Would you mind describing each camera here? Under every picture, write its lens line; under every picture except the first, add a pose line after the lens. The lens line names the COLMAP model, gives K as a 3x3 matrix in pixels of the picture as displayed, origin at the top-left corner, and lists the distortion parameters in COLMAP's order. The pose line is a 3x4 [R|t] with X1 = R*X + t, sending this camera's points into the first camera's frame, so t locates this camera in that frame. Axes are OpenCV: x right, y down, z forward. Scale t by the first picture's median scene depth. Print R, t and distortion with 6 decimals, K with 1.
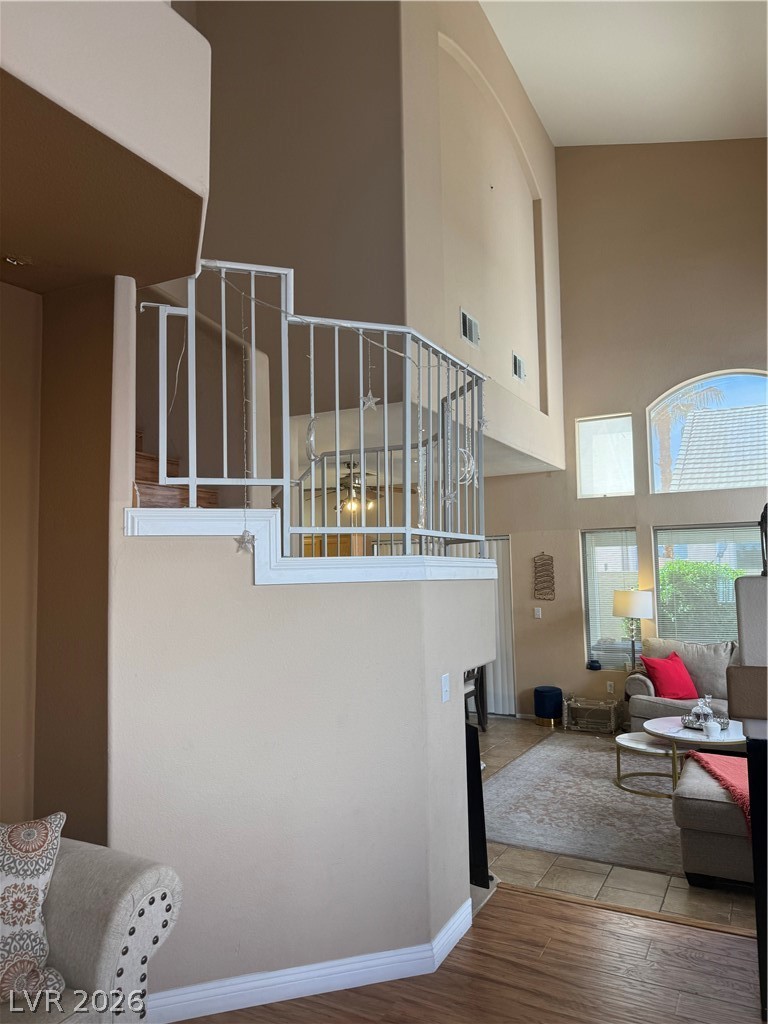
lens RADIAL K [[728.4, 0, 389.1], [0, 728.4, 503.9], [0, 0, 1]] dist [0.034715, -0.044757]
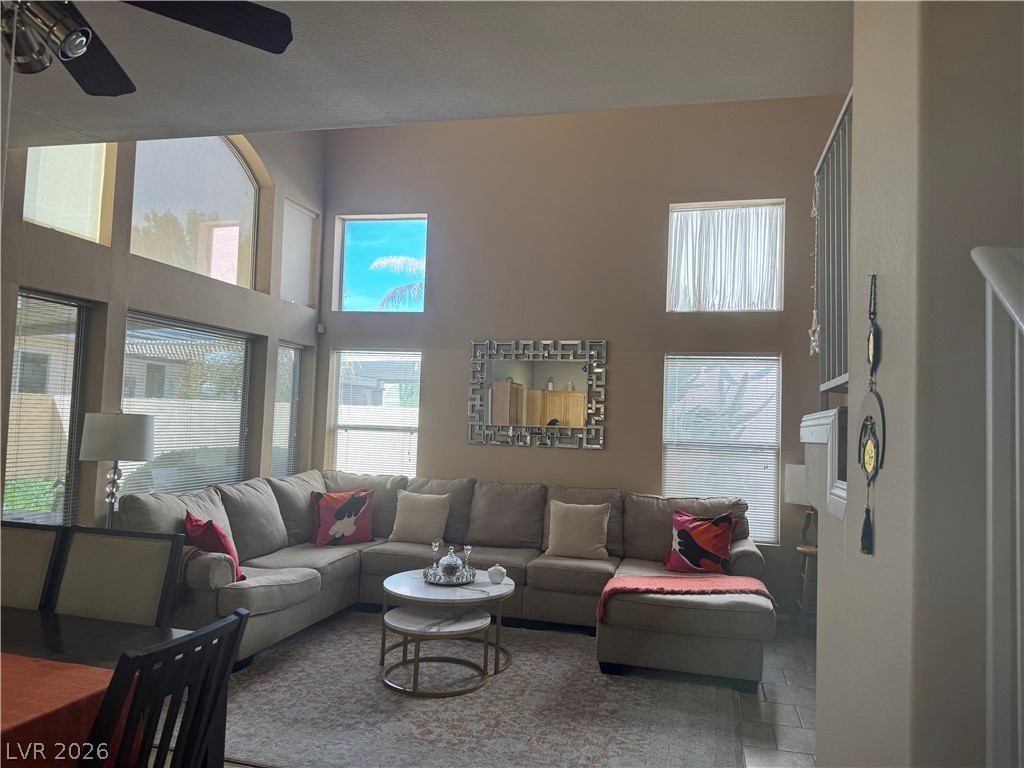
lens RADIAL K [[728.4, 0, 526.9], [0, 728.4, 364.5], [0, 0, 1]] dist [0.034715, -0.044757]
pose [[-0.242265, 0.081004, 0.966823, -0.335475], [-0.122893, 0.985920, -0.113398, 0.122803], [-0.962396, -0.146288, -0.228899, 0.951118]]
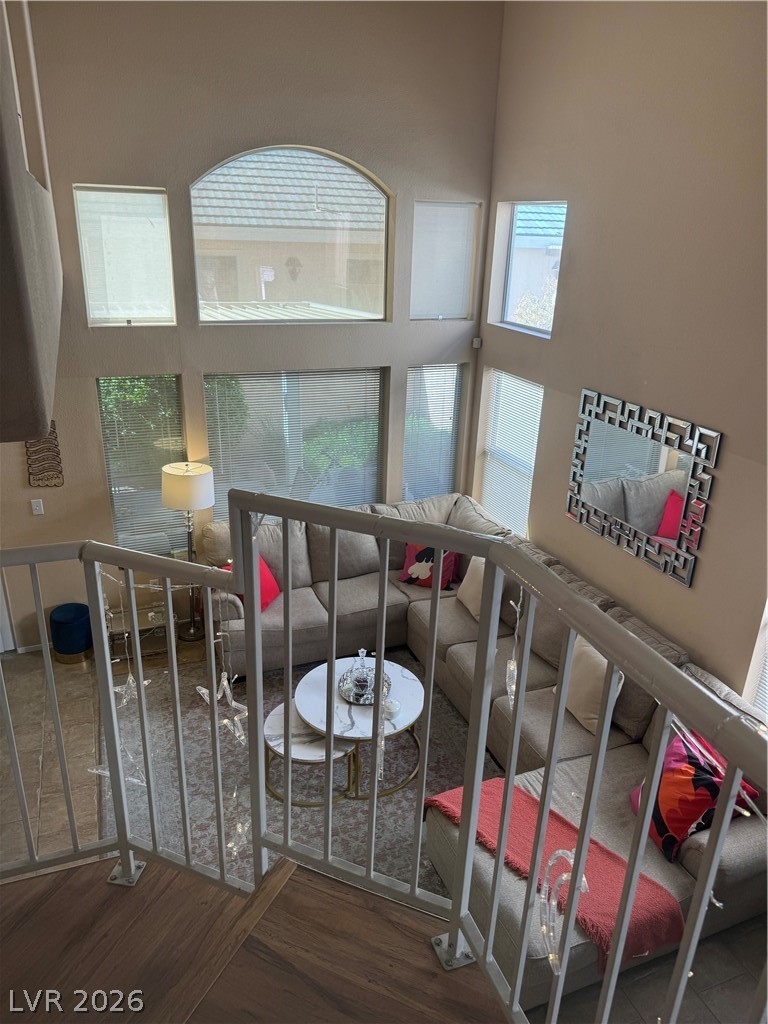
lens RADIAL K [[728.4, 0, 384.1], [0, 728.4, 514.4], [0, 0, 1]] dist [0.034715, -0.044757]
pose [[0.651610, -0.251602, 0.715612, -0.076073], [-0.108615, 0.902722, 0.416288, -0.183403], [-0.750738, -0.348984, 0.560895, 0.494831]]
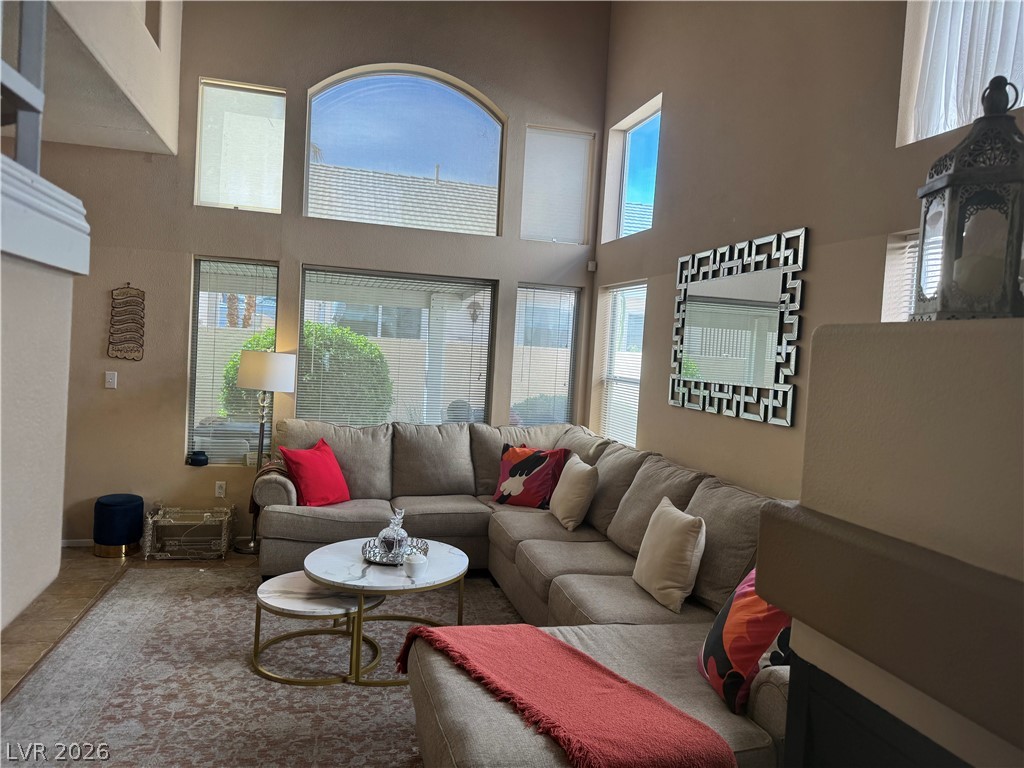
lens RADIAL K [[728.4, 0, 506.5], [0, 728.4, 370.6], [0, 0, 1]] dist [0.034715, -0.044757]
pose [[0.744848, 0.032955, 0.666420, 0.047885], [-0.126109, 0.987731, 0.092106, 0.050867], [-0.655208, -0.152647, 0.739866, 0.388990]]
